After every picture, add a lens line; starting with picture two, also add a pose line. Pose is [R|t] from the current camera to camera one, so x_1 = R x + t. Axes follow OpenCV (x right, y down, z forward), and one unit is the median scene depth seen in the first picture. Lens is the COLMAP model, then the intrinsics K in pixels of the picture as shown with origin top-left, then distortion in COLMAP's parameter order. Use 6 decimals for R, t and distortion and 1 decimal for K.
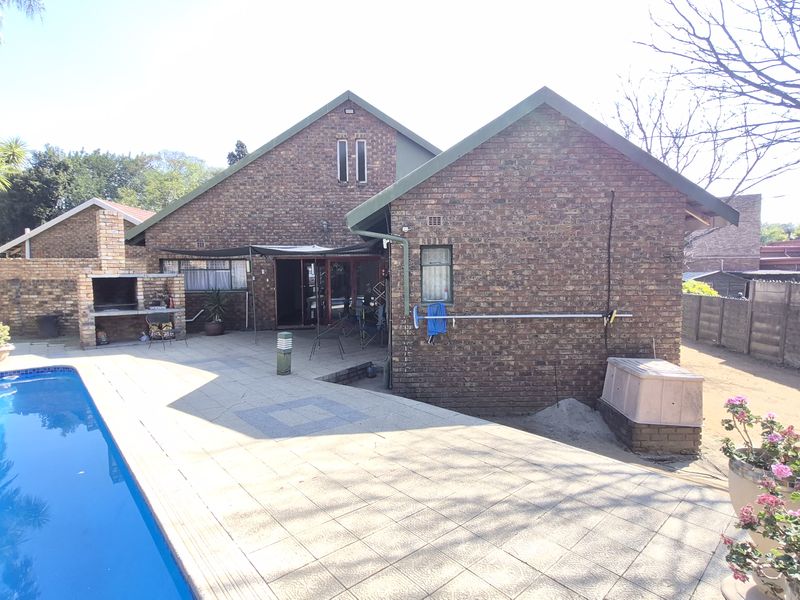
lens RADIAL K [[420.6, 0, 405.2], [0, 420.6, 299.0], [0, 0, 1]] dist [0.011071, -0.006153]
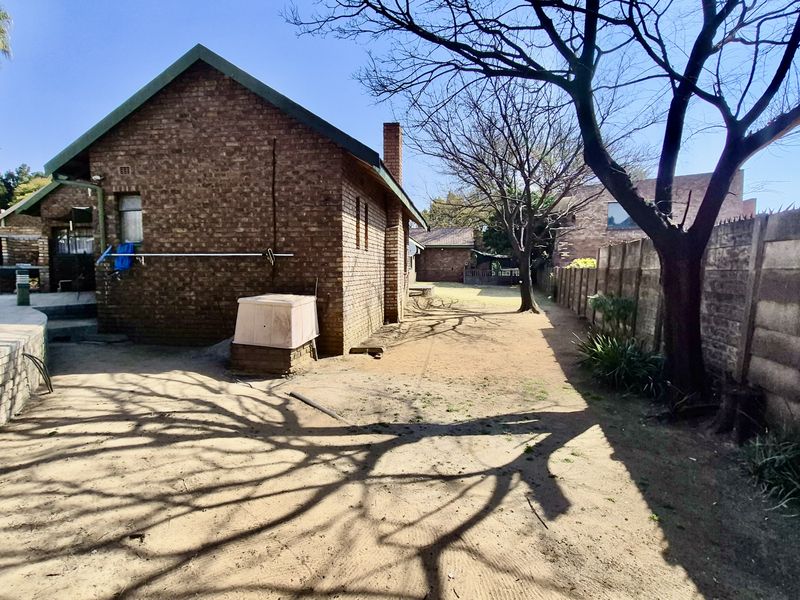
lens RADIAL K [[420.6, 0, 401.4], [0, 420.6, 300.6], [0, 0, 1]] dist [0.011071, -0.006153]
pose [[0.989029, 0.018580, -0.146547, 0.959492], [-0.017048, 0.999786, 0.011707, 0.136082], [0.146733, -0.009080, 0.989134, -0.020039]]
